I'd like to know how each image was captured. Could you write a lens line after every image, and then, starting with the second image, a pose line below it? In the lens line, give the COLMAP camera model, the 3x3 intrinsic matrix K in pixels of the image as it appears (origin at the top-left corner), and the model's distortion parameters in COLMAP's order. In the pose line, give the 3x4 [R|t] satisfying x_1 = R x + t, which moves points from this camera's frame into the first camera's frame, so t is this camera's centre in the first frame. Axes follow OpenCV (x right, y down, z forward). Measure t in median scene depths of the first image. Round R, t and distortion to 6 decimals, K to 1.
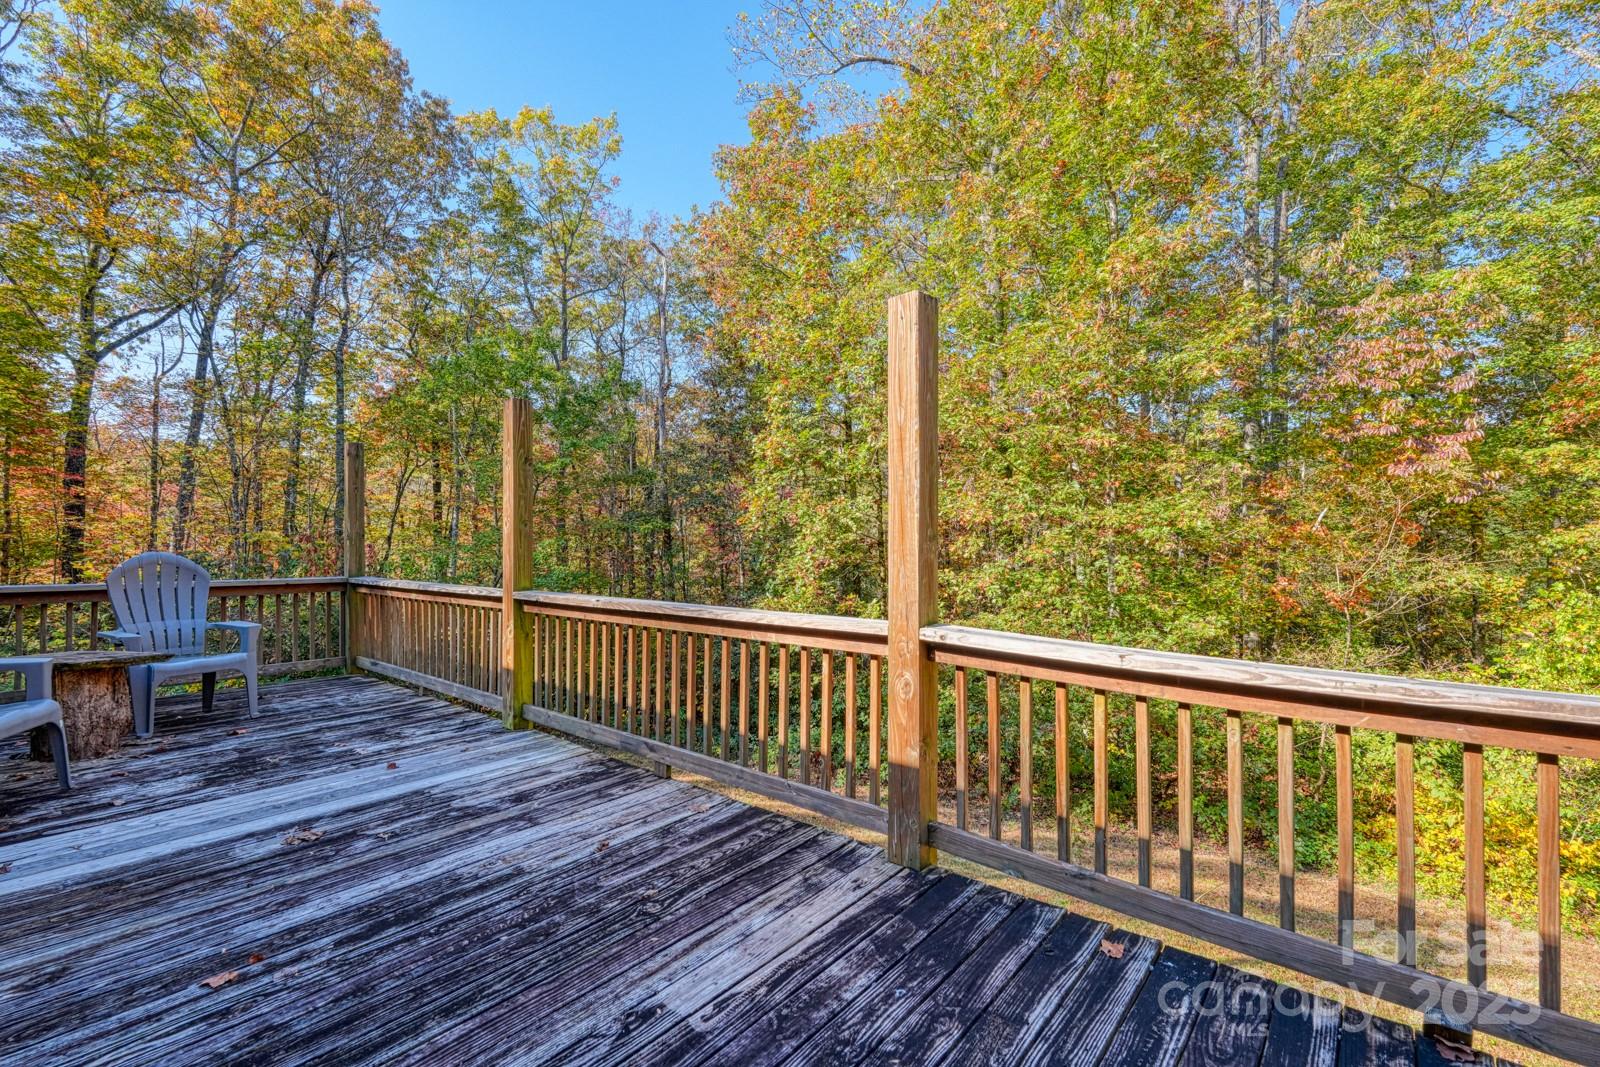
lens RADIAL K [[702.1, 0, 801.7], [0, 702.1, 536.0], [0, 0, 1]] dist [0.000282, 0.000276]
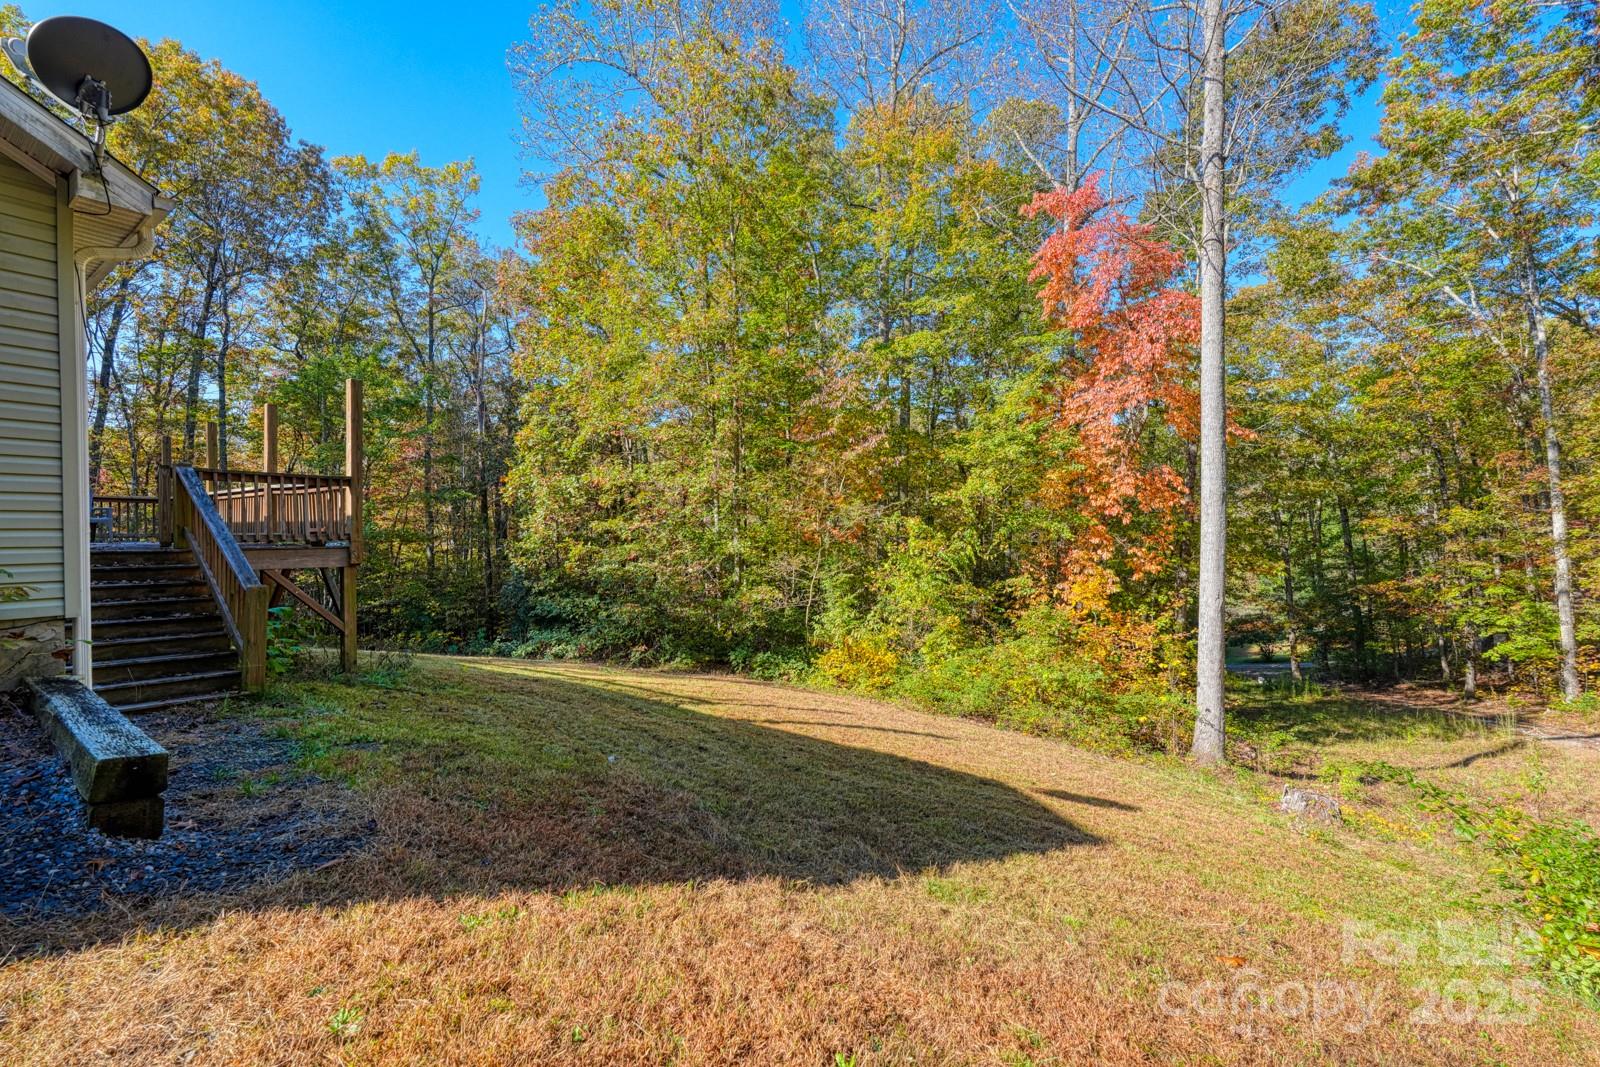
lens RADIAL K [[702.1, 0, 798.5], [0, 702.1, 534.5], [0, 0, 1]] dist [0.000282, 0.000276]
pose [[0.997800, -0.000158, 0.066297, 0.225909], [-0.000375, 0.999968, 0.008027, 0.031576], [-0.066296, -0.008035, 0.997768, -0.255336]]
